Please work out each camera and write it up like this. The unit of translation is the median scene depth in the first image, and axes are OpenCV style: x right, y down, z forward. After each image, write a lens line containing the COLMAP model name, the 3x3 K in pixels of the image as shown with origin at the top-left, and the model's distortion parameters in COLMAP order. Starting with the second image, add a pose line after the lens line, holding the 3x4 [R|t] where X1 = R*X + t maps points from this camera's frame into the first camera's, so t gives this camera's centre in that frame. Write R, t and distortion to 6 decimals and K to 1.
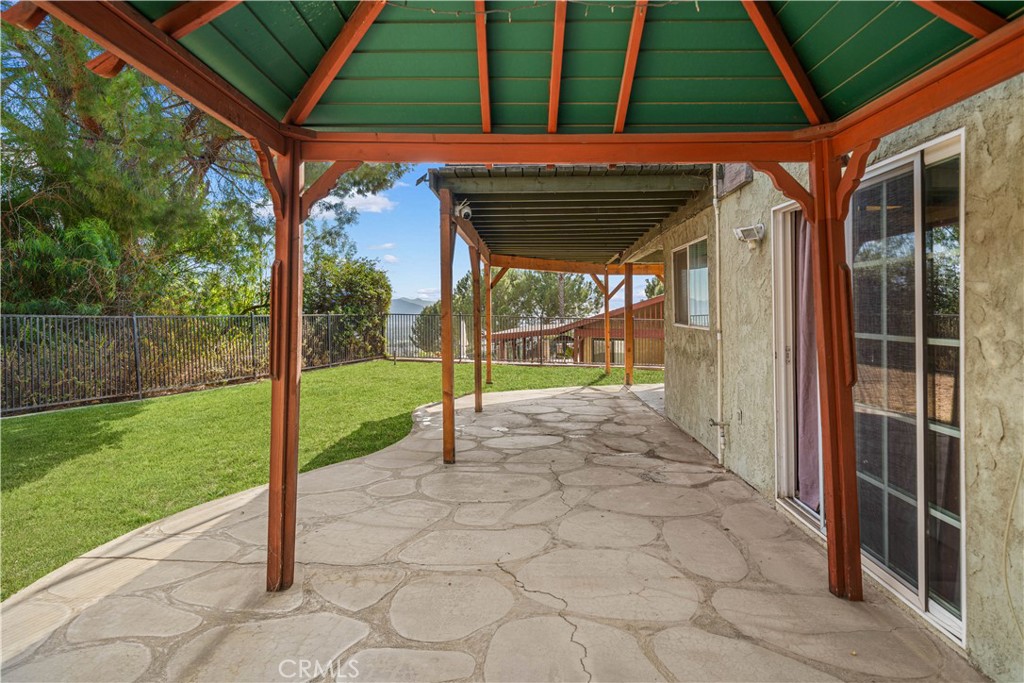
lens RADIAL K [[584.9, 0, 512.0], [0, 584.9, 341.5], [0, 0, 1]] dist [0.000932, 0.000335]
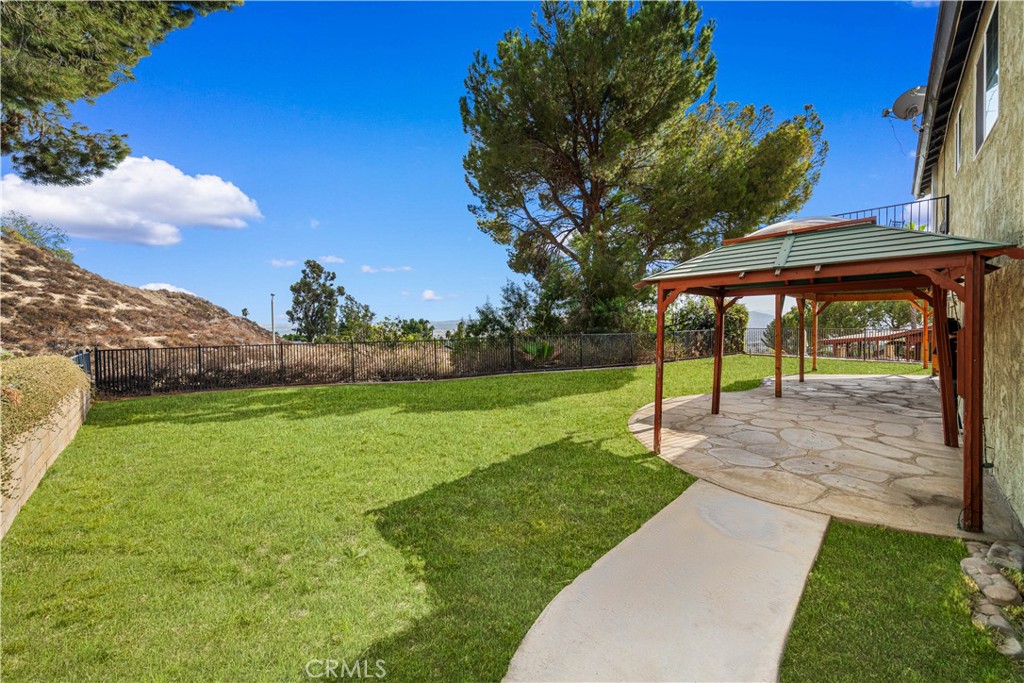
lens RADIAL K [[379.8, 0, 493.4], [0, 379.8, 342.7], [0, 0, 1]] dist [0.000913, 0.000117]
pose [[0.705196, 0.015829, -0.708836, 0.098797], [-0.010709, 0.999875, 0.011675, -0.013400], [0.708932, -0.000642, 0.705277, -0.541503]]
